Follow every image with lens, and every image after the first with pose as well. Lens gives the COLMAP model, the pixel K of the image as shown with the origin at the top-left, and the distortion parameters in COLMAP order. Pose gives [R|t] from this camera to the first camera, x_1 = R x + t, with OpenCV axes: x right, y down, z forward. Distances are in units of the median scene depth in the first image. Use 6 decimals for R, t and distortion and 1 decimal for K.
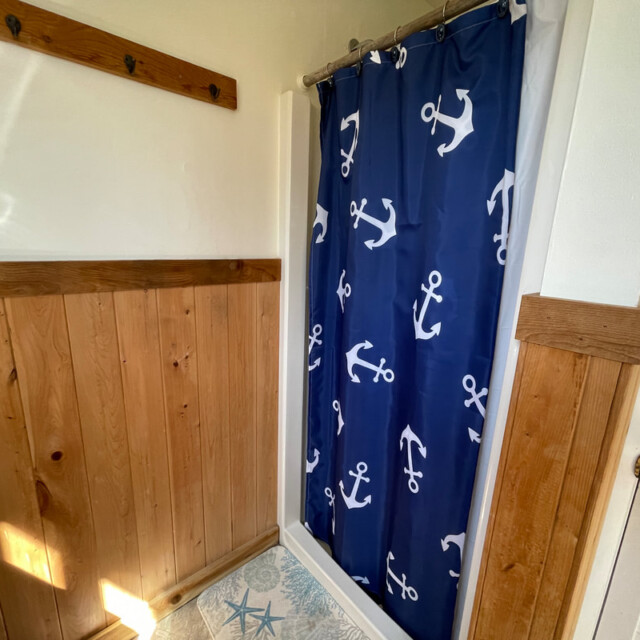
lens RADIAL K [[342.2, 0, 320.0], [0, 342.2, 320.0], [0, 0, 1]] dist [-0.003135, 0.000483]
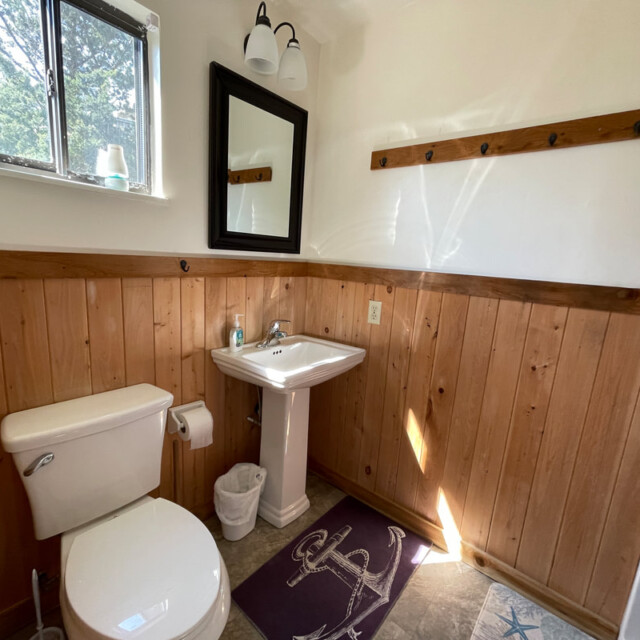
lens RADIAL K [[342.2, 0, 320.0], [0, 342.2, 320.0], [0, 0, 1]] dist [-0.003135, 0.000483]
pose [[0.158016, 0.148904, -0.976145, 0.612186], [-0.281947, 0.954213, 0.099918, 0.061184], [0.946328, 0.259432, 0.192764, 0.027876]]
